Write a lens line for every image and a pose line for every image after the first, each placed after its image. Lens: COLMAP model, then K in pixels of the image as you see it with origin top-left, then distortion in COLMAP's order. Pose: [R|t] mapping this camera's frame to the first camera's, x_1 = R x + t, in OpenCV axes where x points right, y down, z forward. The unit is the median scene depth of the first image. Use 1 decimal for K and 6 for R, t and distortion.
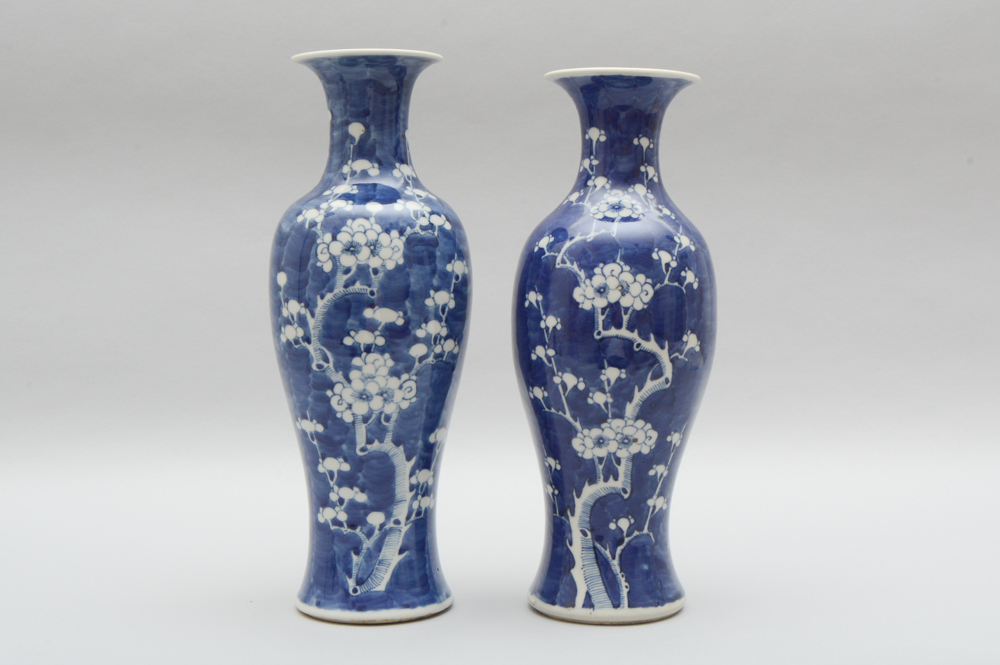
lens RADIAL K [[1531.4, 0, 489.8], [0, 1531.4, 325.2], [0, 0, 1]] dist [0.033326, 0.000000]
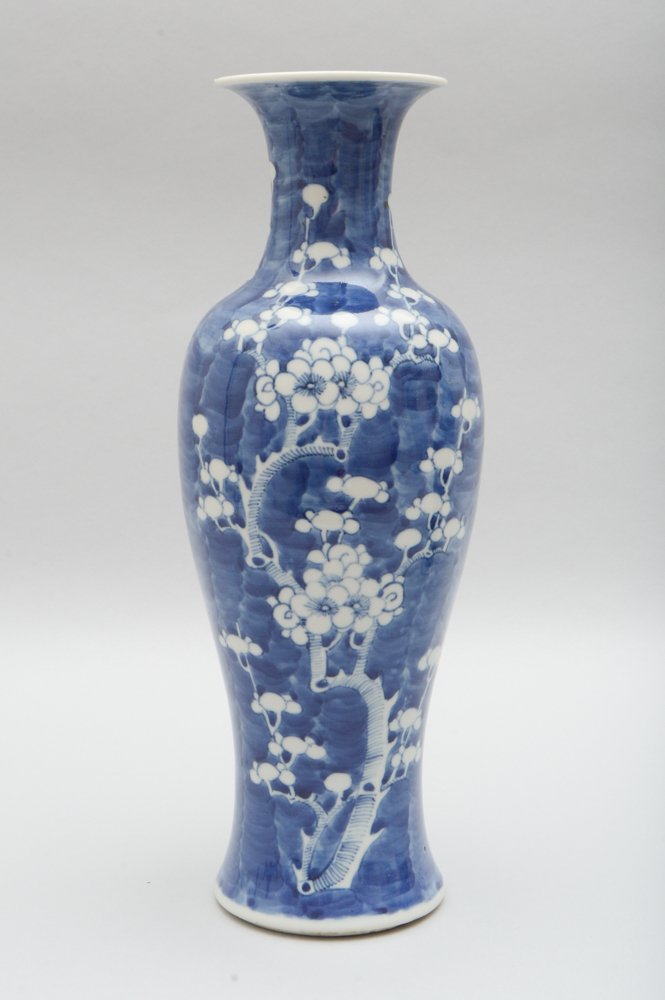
lens RADIAL K [[1754.9, 0, 339.8], [0, 1754.9, 498.4], [0, 0, 1]] dist [-0.002775, 0.000000]
pose [[0.999744, 0.013141, -0.018397, -0.061149], [-0.011380, 0.995628, 0.092716, -0.068930], [0.019535, -0.092483, 0.995523, 0.247874]]
